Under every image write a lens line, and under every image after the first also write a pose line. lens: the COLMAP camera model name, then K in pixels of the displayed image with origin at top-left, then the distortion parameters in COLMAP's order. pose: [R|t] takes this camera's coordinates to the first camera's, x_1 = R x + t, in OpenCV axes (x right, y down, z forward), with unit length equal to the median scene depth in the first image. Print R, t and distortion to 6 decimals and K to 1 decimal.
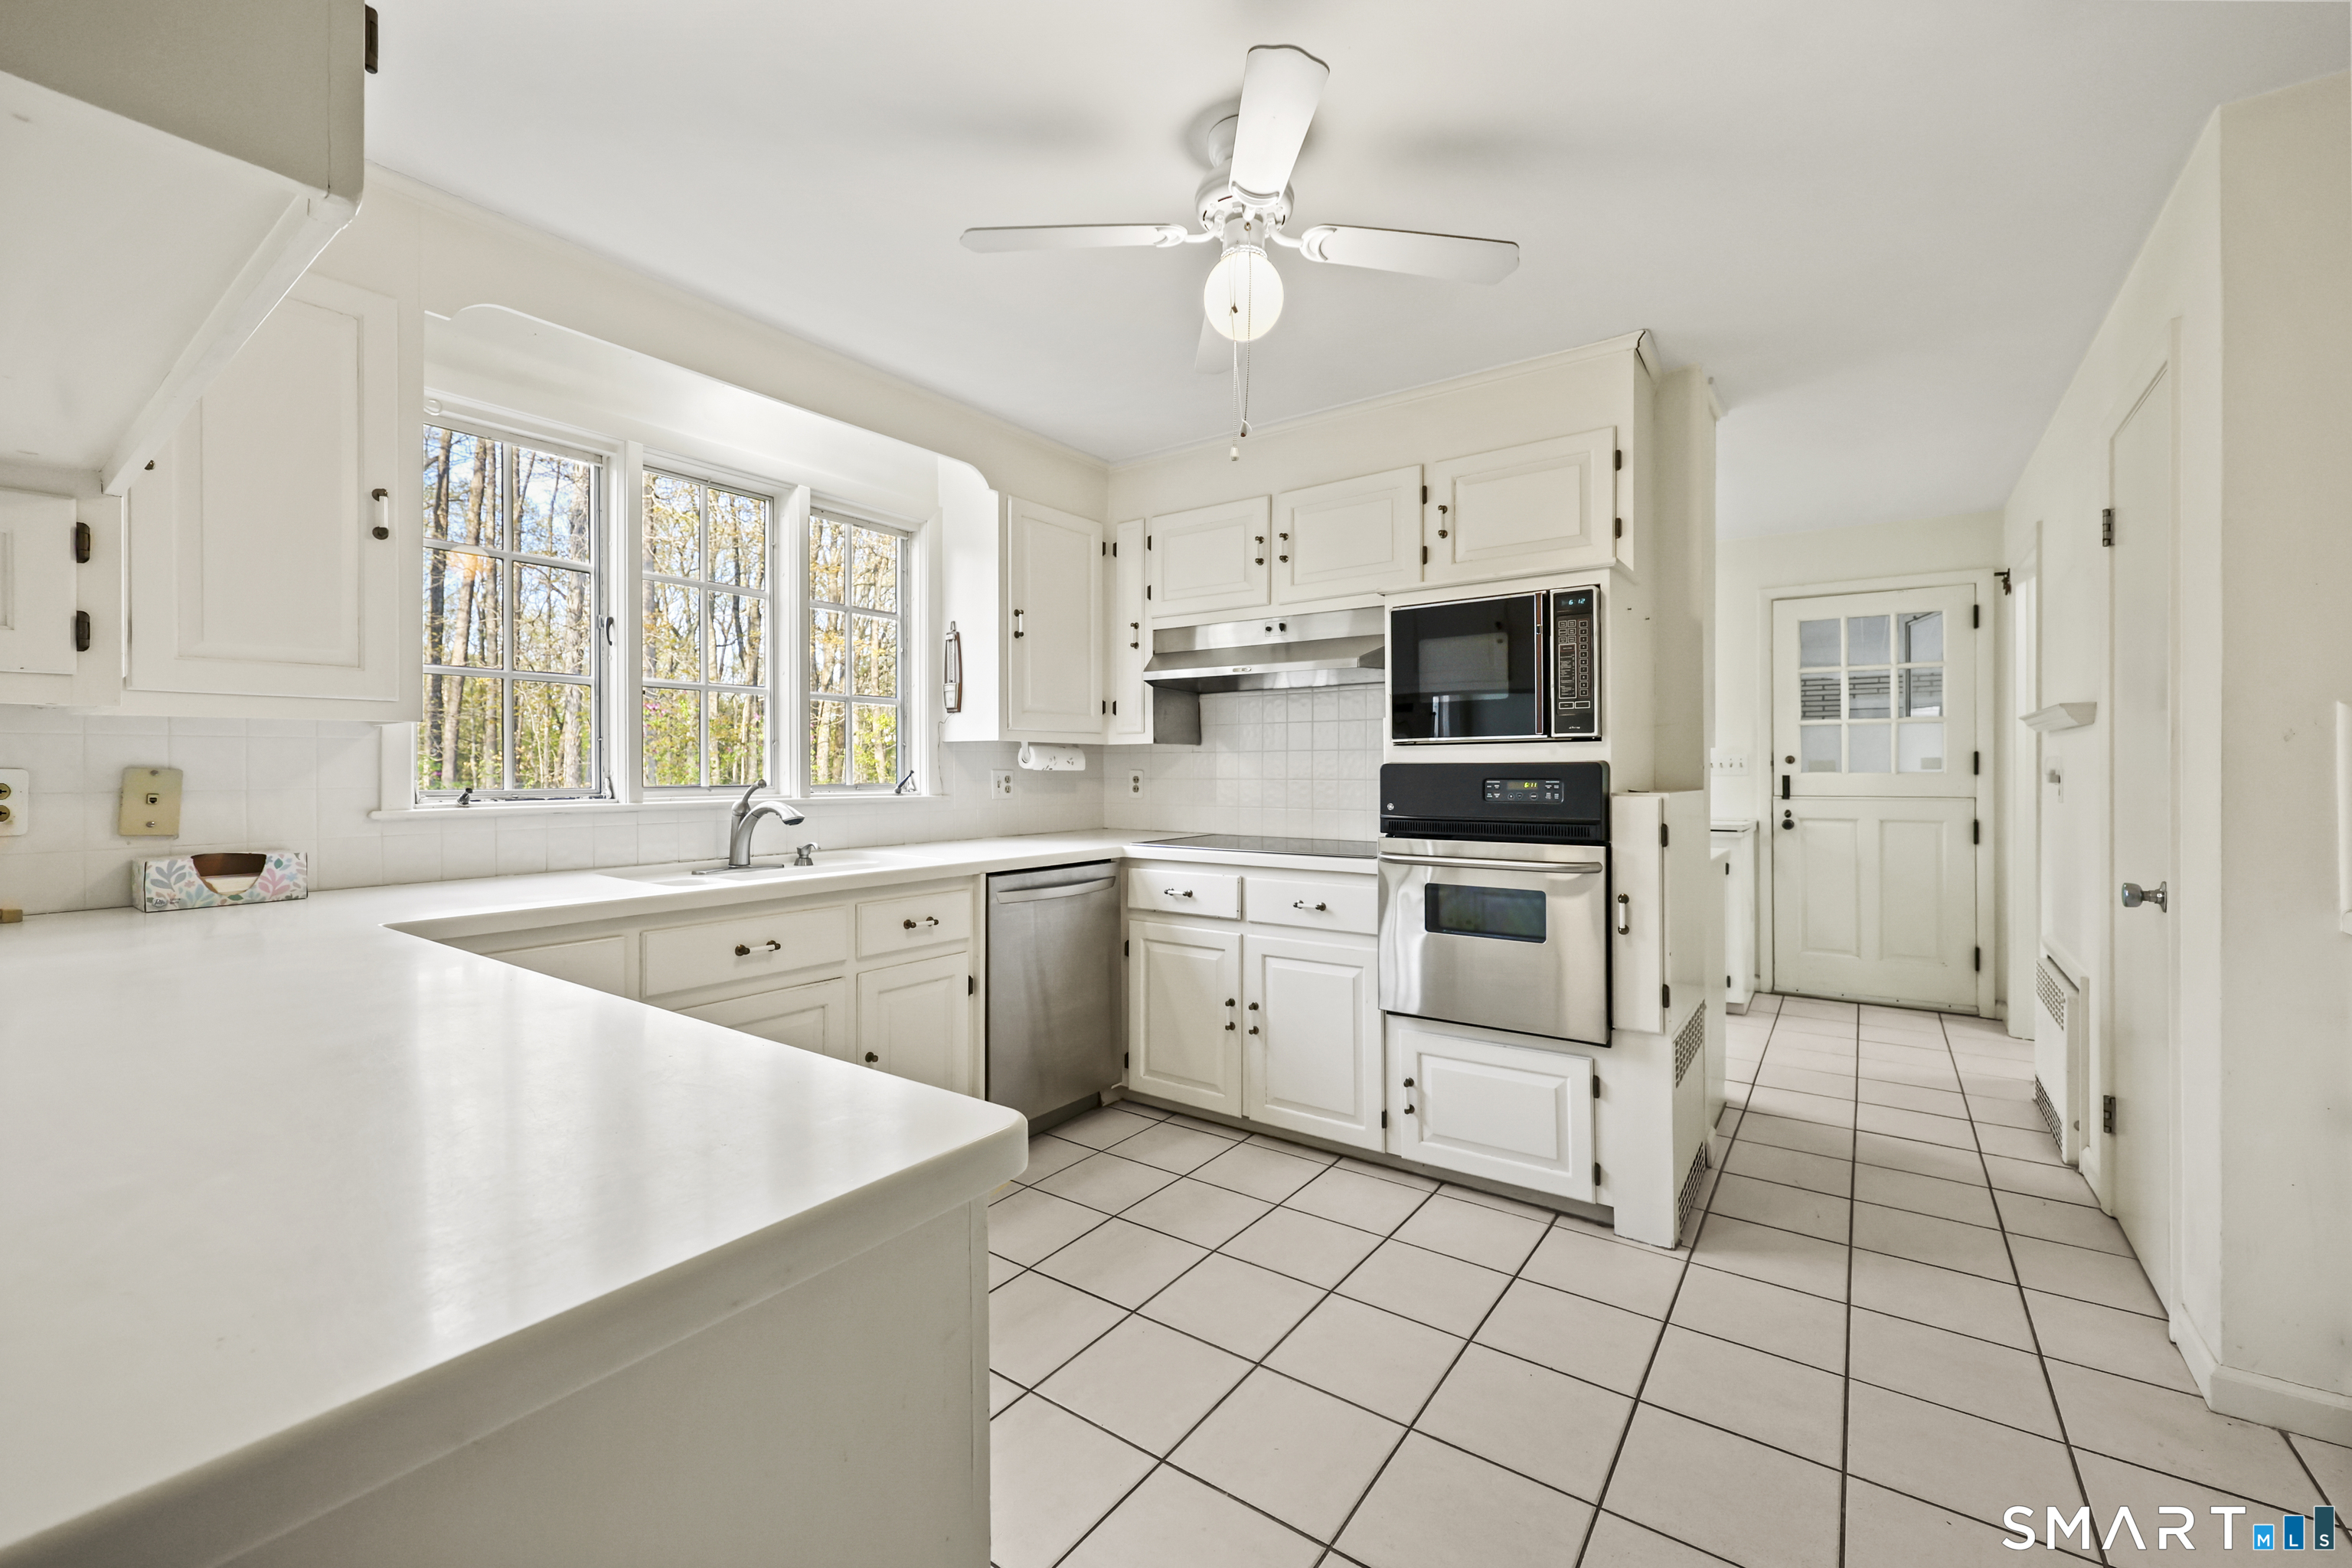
lens RADIAL K [[951.3, 0, 1178.3], [0, 951.3, 769.1], [0, 0, 1]] dist [-0.002367, 0.000087]
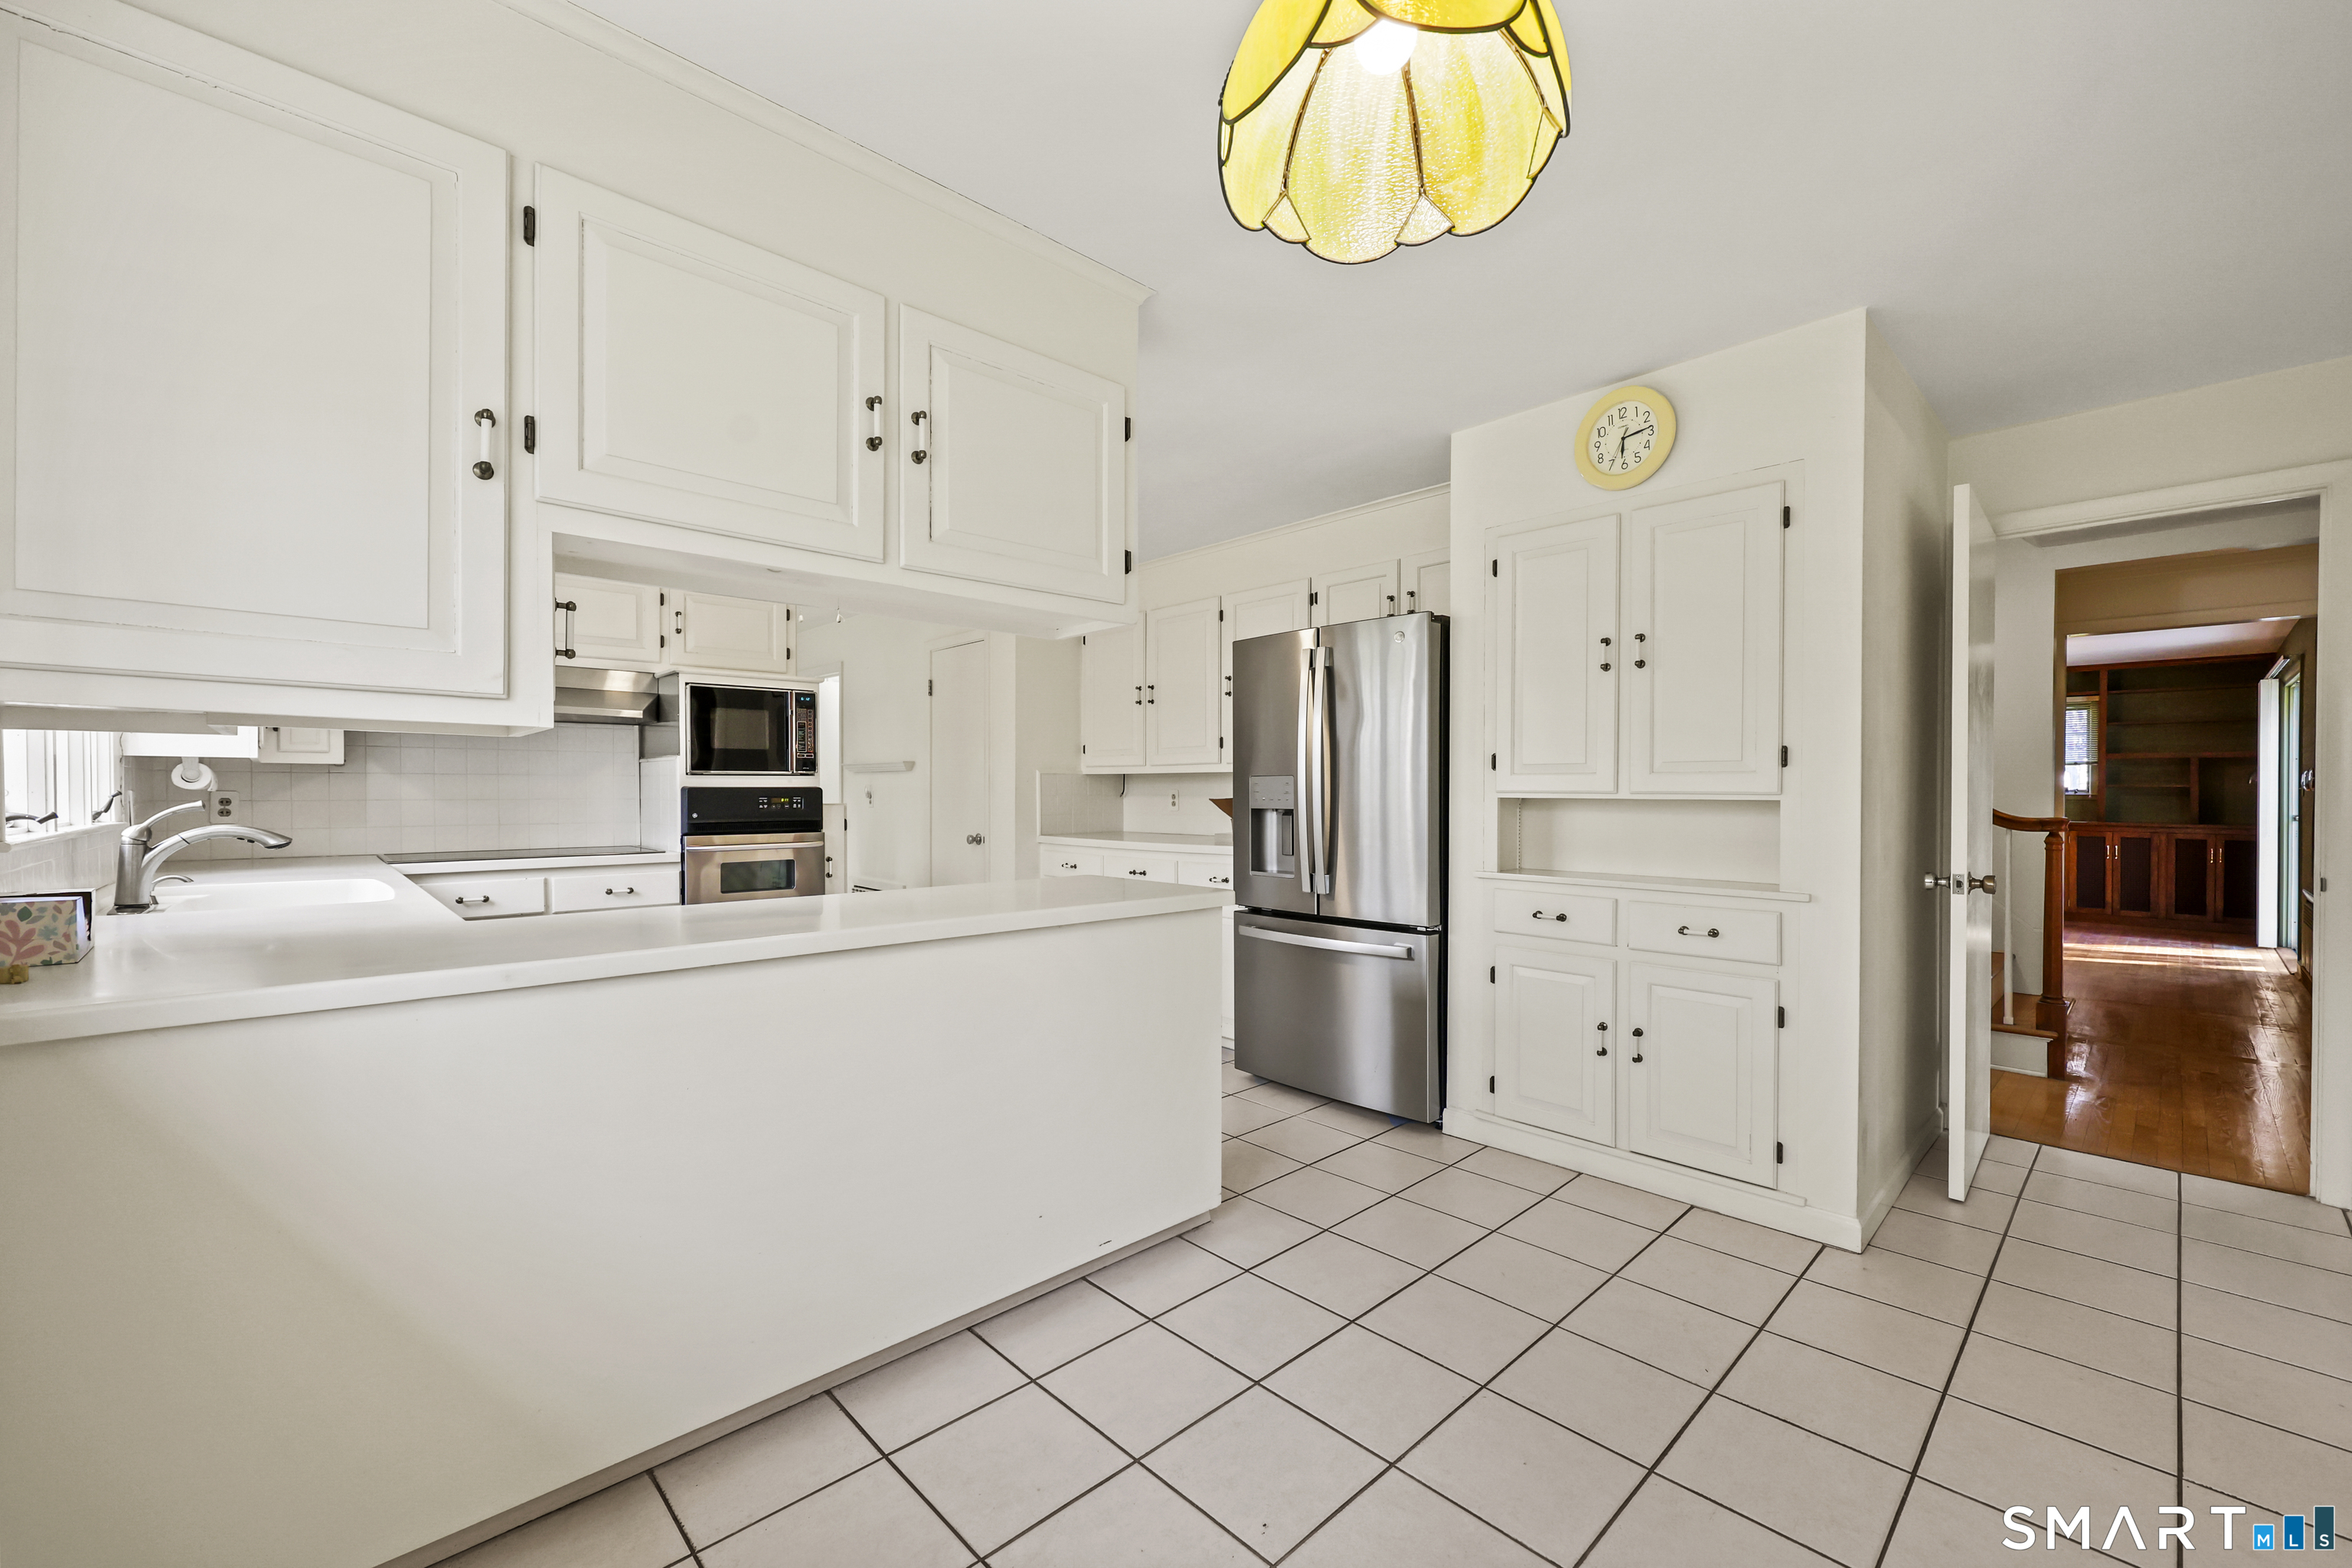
lens RADIAL K [[951.3, 0, 1208.8], [0, 951.3, 800.8], [0, 0, 1]] dist [-0.002367, 0.000087]
pose [[0.147599, -0.010316, 0.988994, -1.083876], [0.001093, 0.999947, 0.010267, 0.001221], [-0.989047, -0.000434, 0.147602, -0.029507]]
